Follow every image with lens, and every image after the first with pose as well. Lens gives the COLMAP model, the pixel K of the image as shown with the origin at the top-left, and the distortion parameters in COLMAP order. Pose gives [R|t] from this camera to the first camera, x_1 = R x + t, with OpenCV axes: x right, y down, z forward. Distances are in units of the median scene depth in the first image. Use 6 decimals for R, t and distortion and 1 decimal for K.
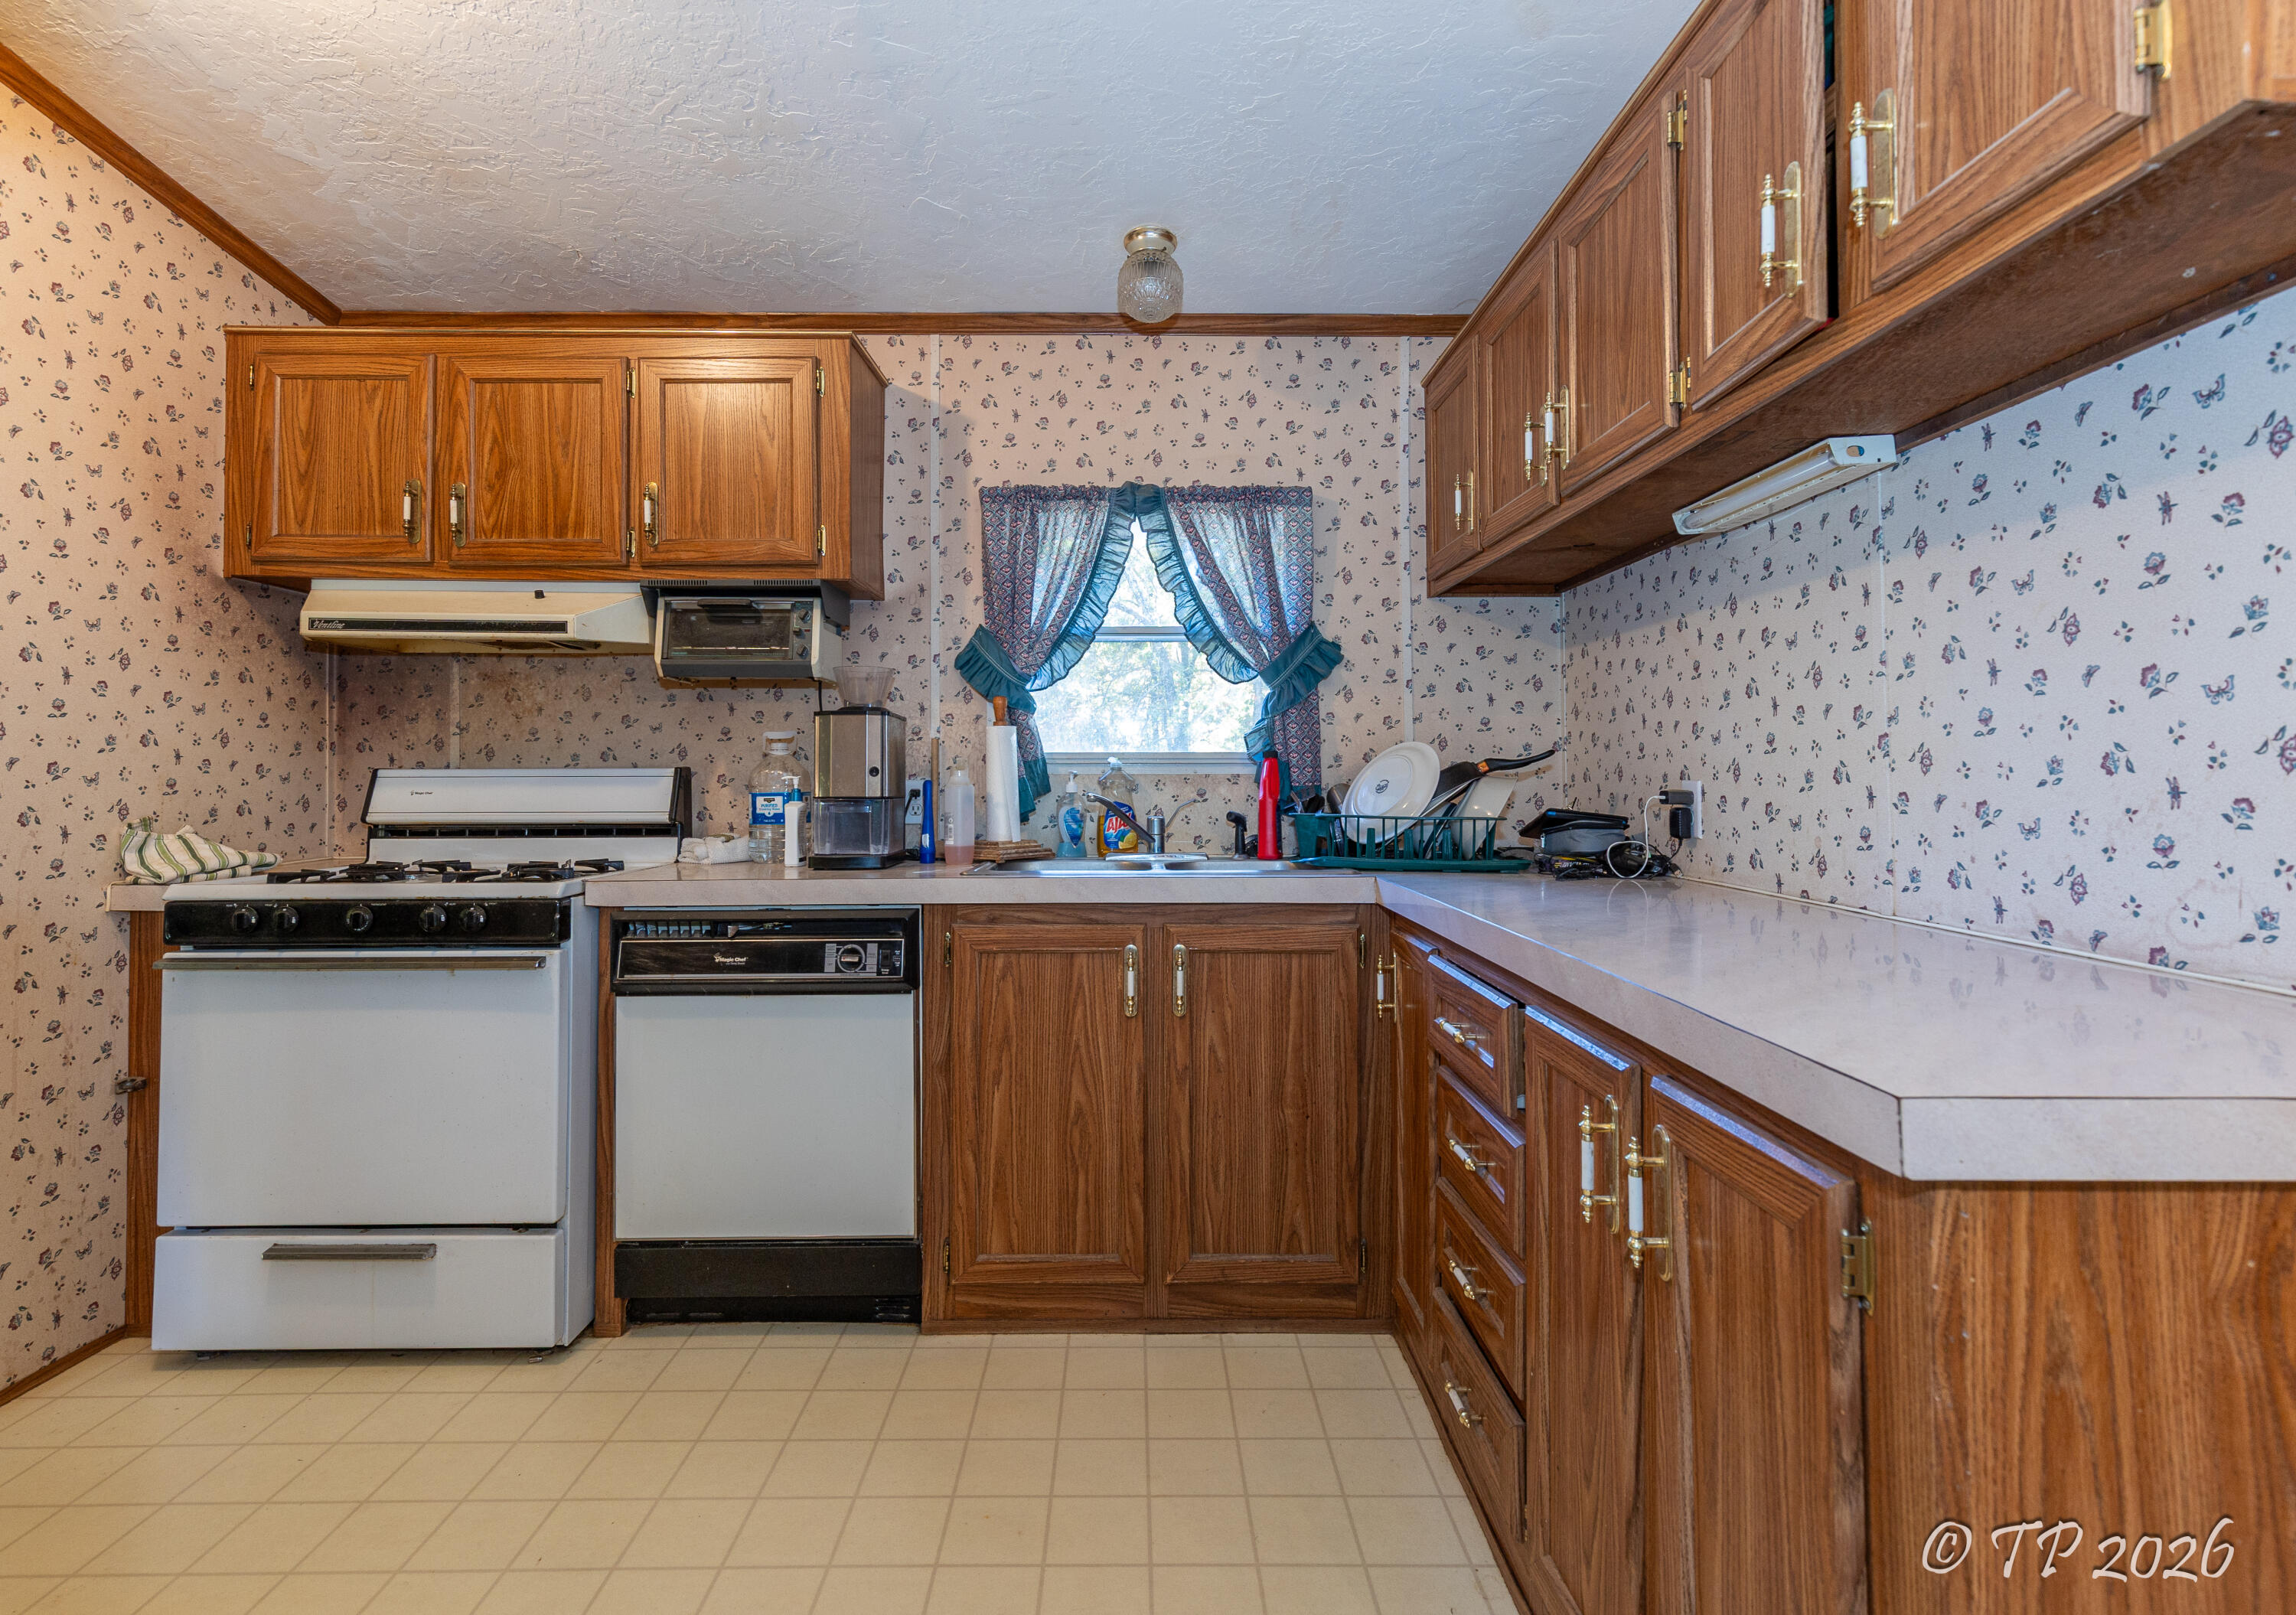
lens RADIAL K [[1056.4, 0, 1149.7], [0, 1056.4, 725.3], [0, 0, 1]] dist [0.000208, -0.000571]
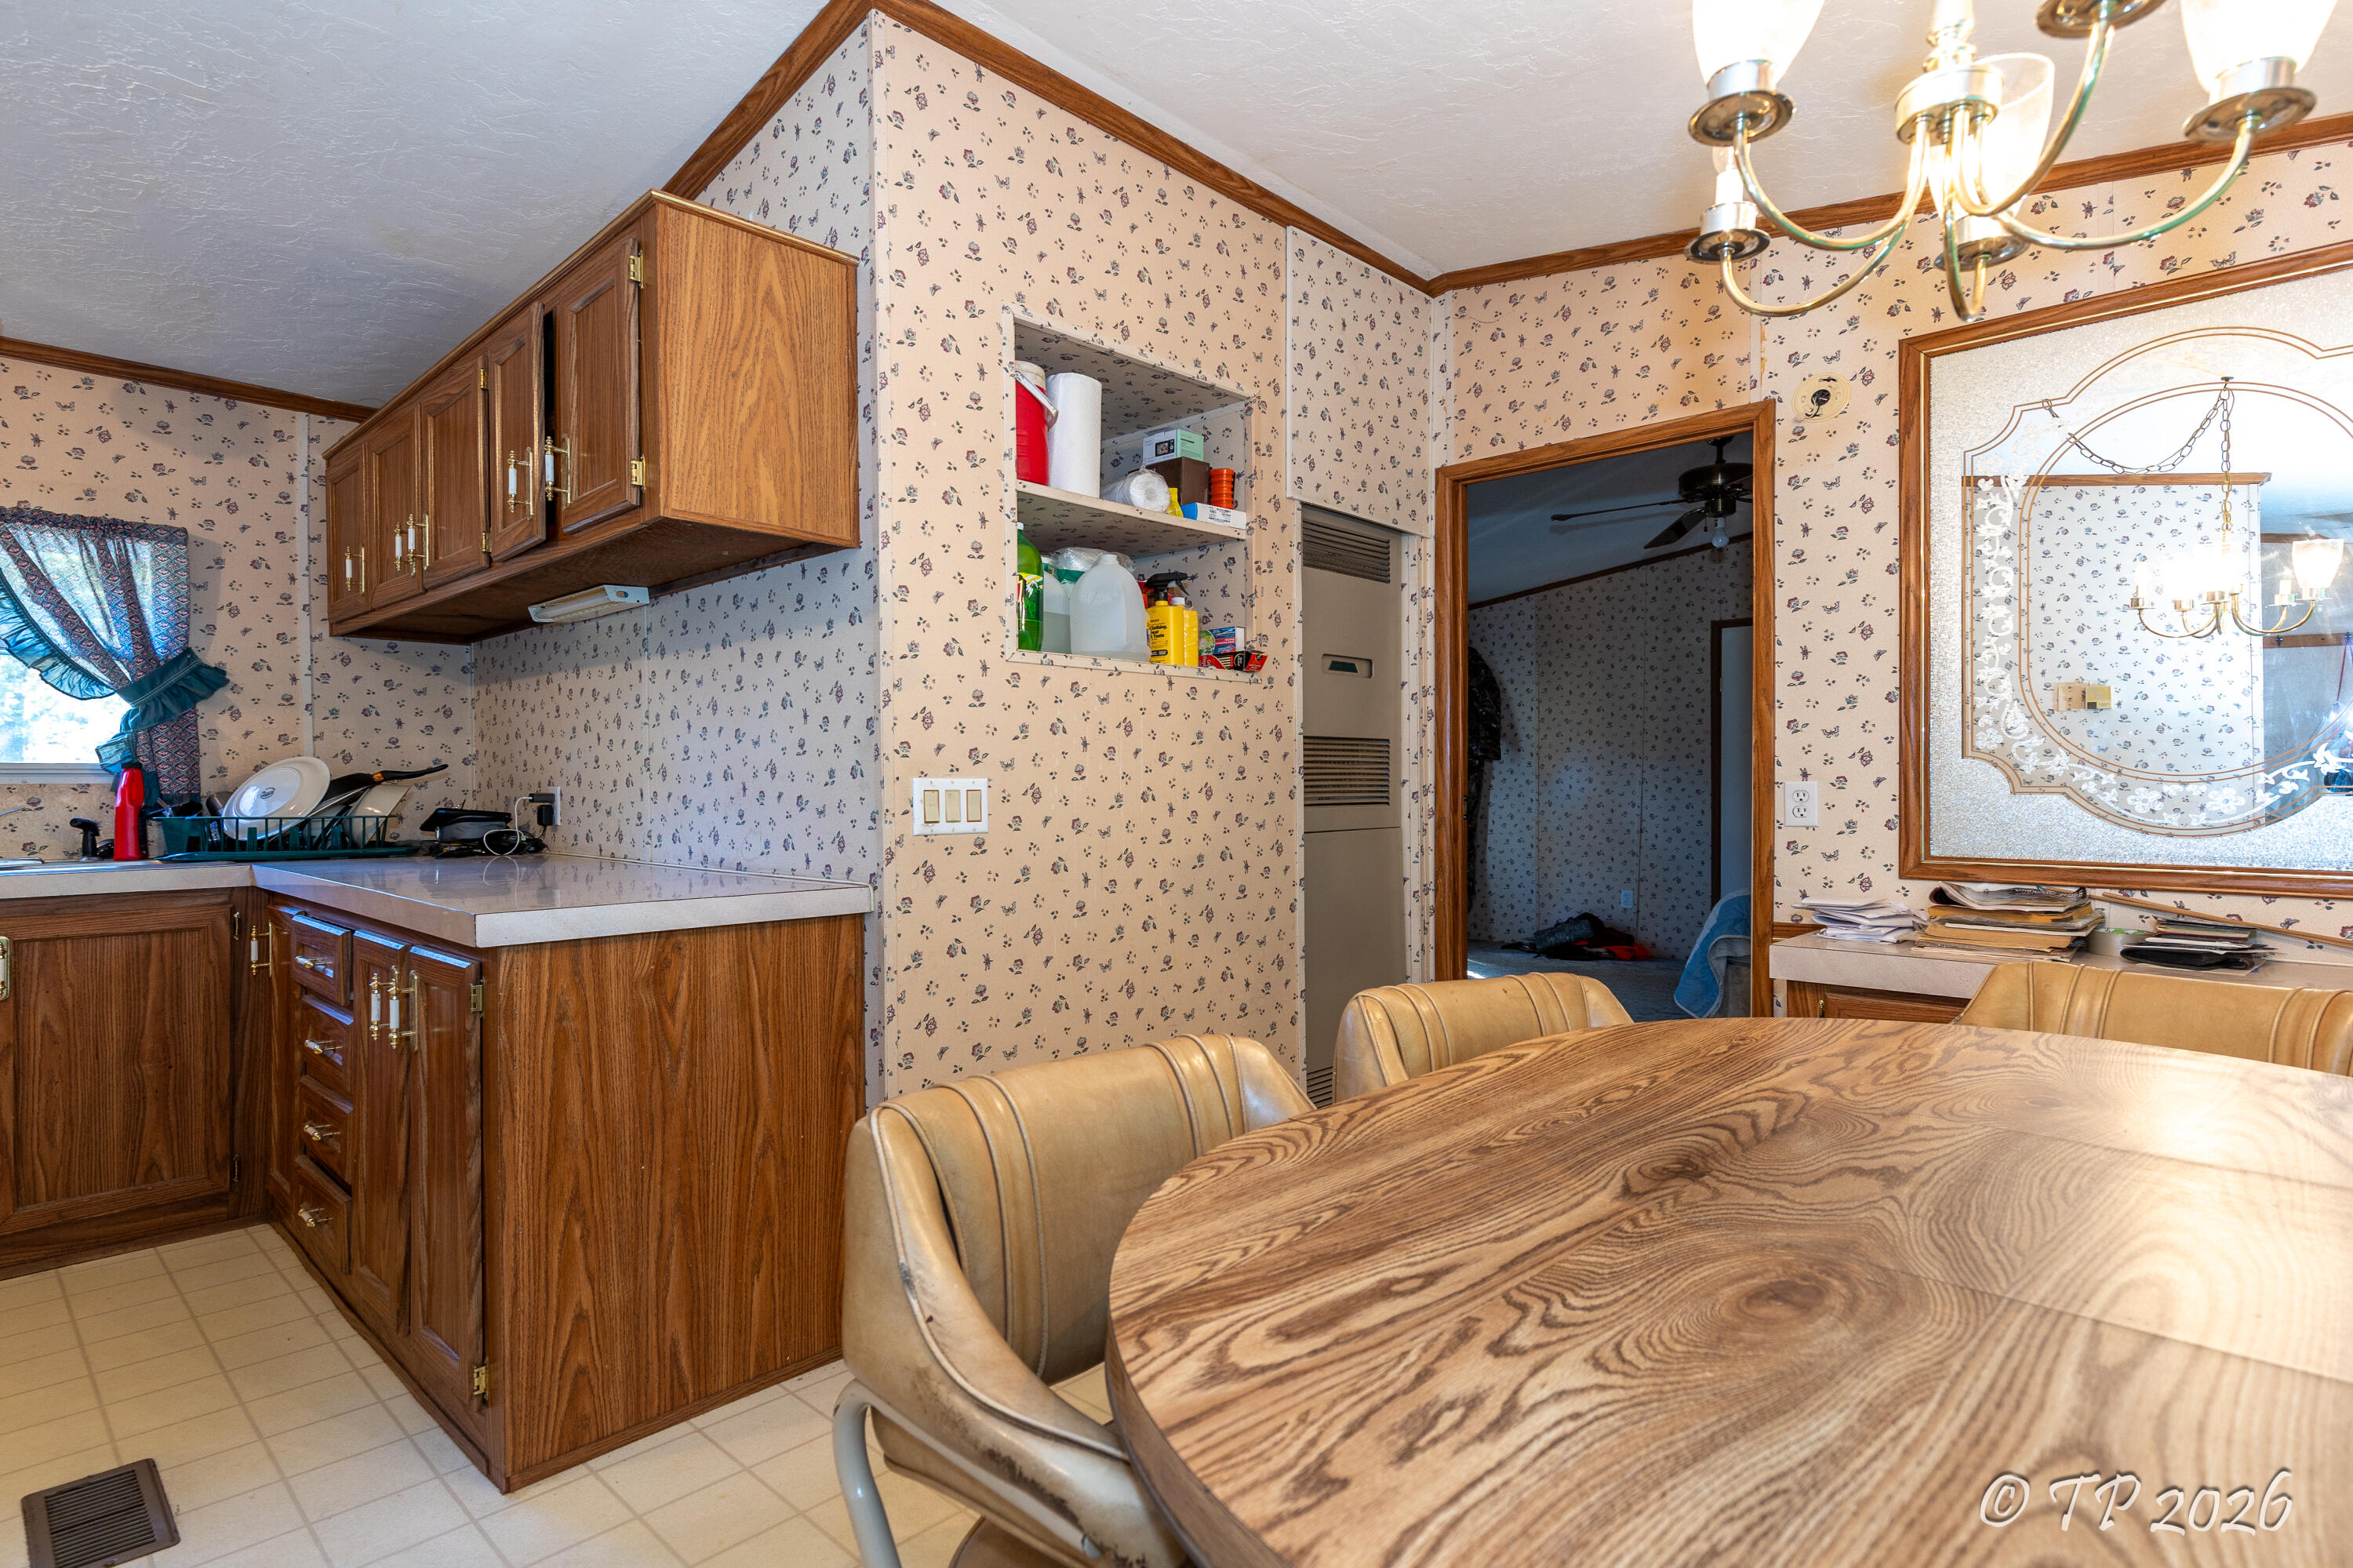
lens RADIAL K [[959.9, 0, 1178.7], [0, 959.9, 783.4], [0, 0, 1]] dist [0.008427, -0.000458]
pose [[0.616401, -0.004749, 0.787418, -0.008838], [-0.030932, 0.999064, 0.030239, -0.018884], [-0.786825, -0.042996, 0.615677, -0.495942]]
